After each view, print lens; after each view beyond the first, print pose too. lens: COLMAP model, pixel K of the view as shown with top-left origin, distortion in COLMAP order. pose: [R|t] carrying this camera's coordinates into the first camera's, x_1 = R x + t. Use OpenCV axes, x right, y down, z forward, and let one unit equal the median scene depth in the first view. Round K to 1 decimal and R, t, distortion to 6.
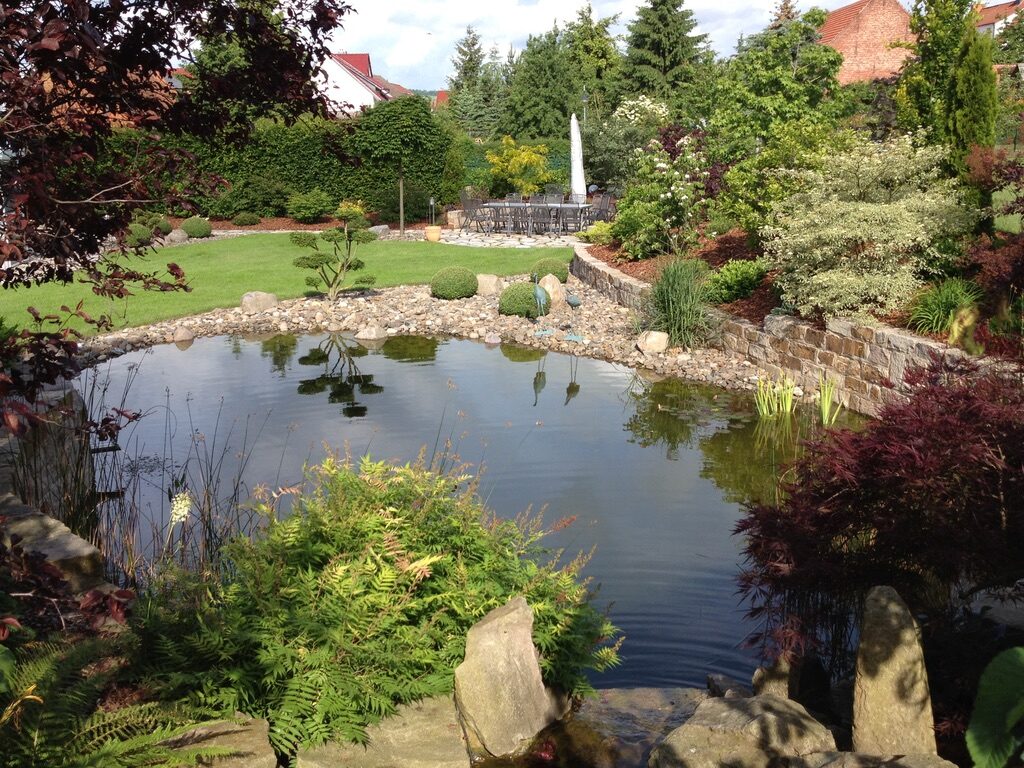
lens RADIAL K [[1045.2, 0, 511.5], [0, 1045.2, 385.0], [0, 0, 1]] dist [0.081909, 0.000000]
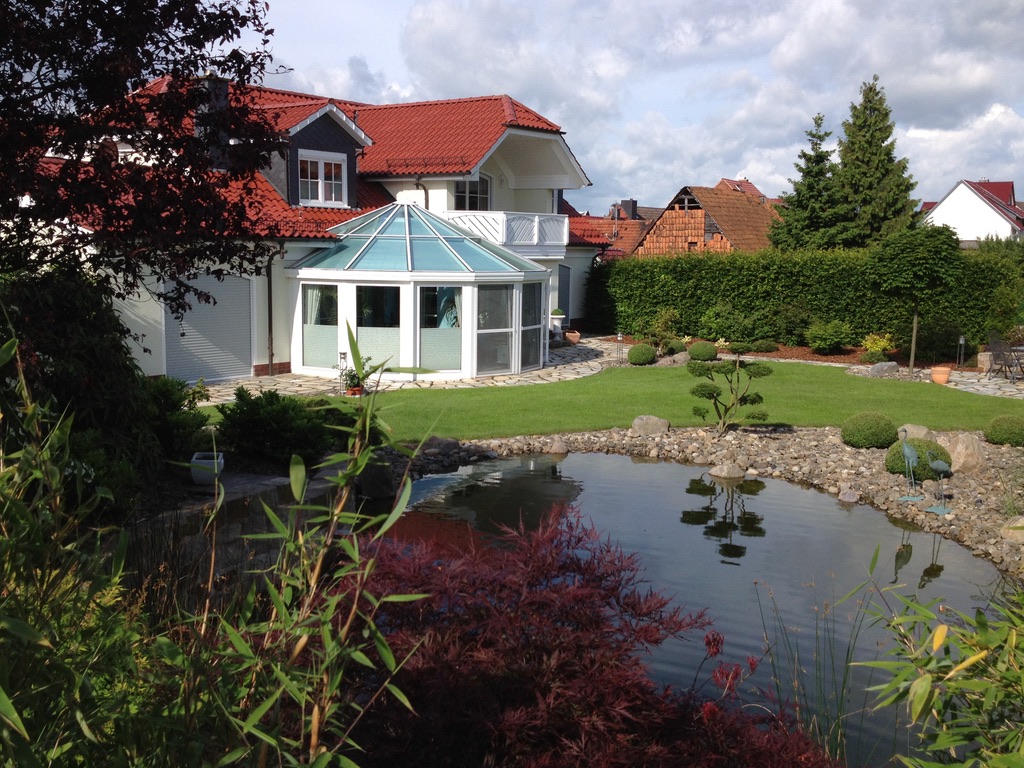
lens RADIAL K [[1045.2, 0, 511.5], [0, 1045.2, 382.5], [0, 0, 1]] dist [0.081909, 0.000000]
pose [[0.834208, 0.091859, -0.543745, 0.113225], [-0.155883, 0.985094, -0.072734, -0.015367], [0.528959, 0.145436, 0.836093, 0.048492]]
